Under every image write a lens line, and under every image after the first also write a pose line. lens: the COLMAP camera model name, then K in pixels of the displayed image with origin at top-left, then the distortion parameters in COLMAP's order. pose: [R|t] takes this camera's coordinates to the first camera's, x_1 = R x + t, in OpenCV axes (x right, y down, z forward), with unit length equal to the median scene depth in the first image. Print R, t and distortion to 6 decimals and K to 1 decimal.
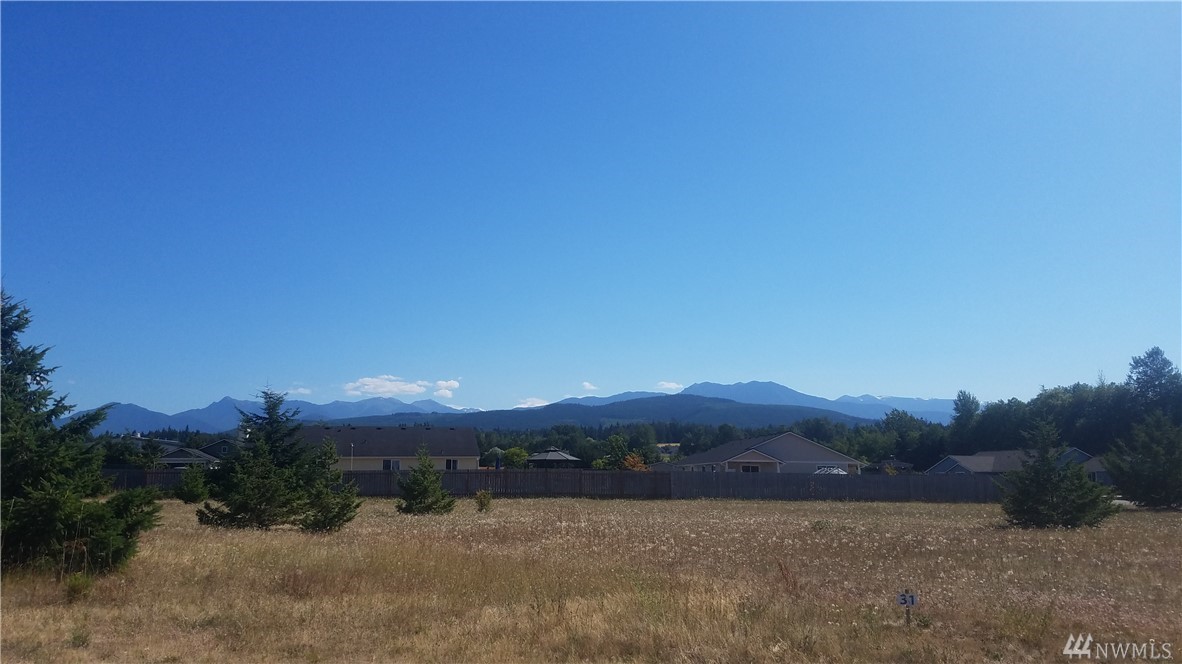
lens RADIAL K [[907.0, 0, 584.8], [0, 907.0, 361.0], [0, 0, 1]] dist [0.209778, -0.334598]
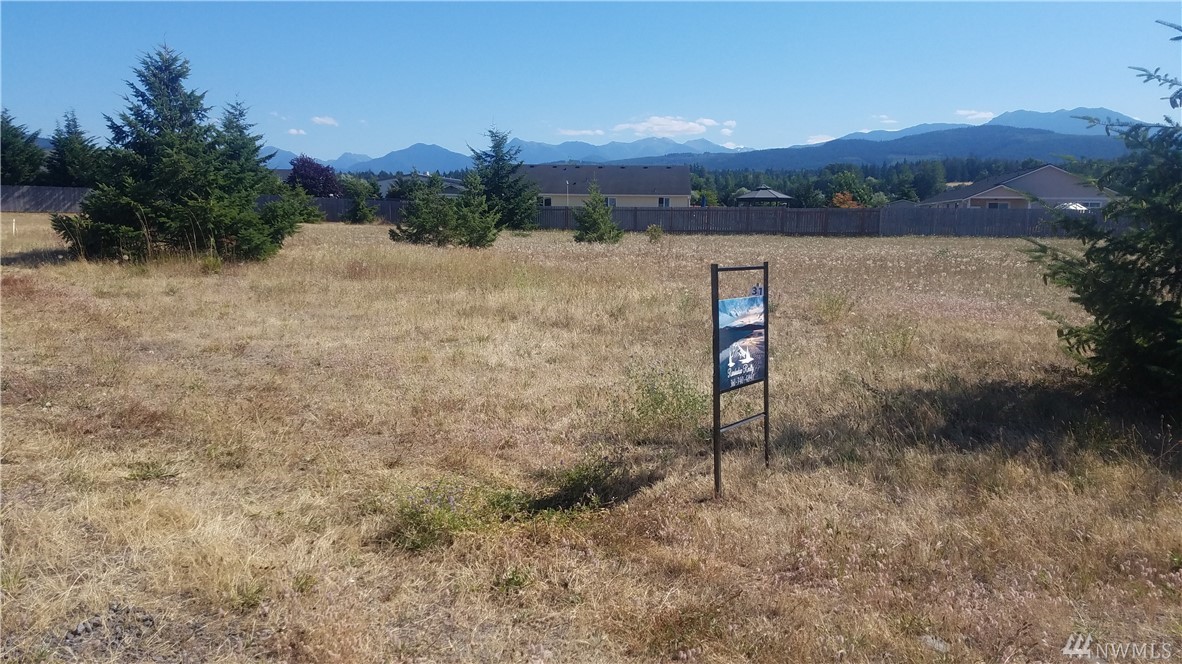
lens RADIAL K [[916.4, 0, 610.4], [0, 916.4, 357.8], [0, 0, 1]] dist [0.223916, -0.349508]
pose [[0.960602, 0.051819, -0.273055, 0.104681], [0.023946, 0.963381, 0.267066, 0.001443], [0.276895, -0.263083, 0.924184, -0.045733]]
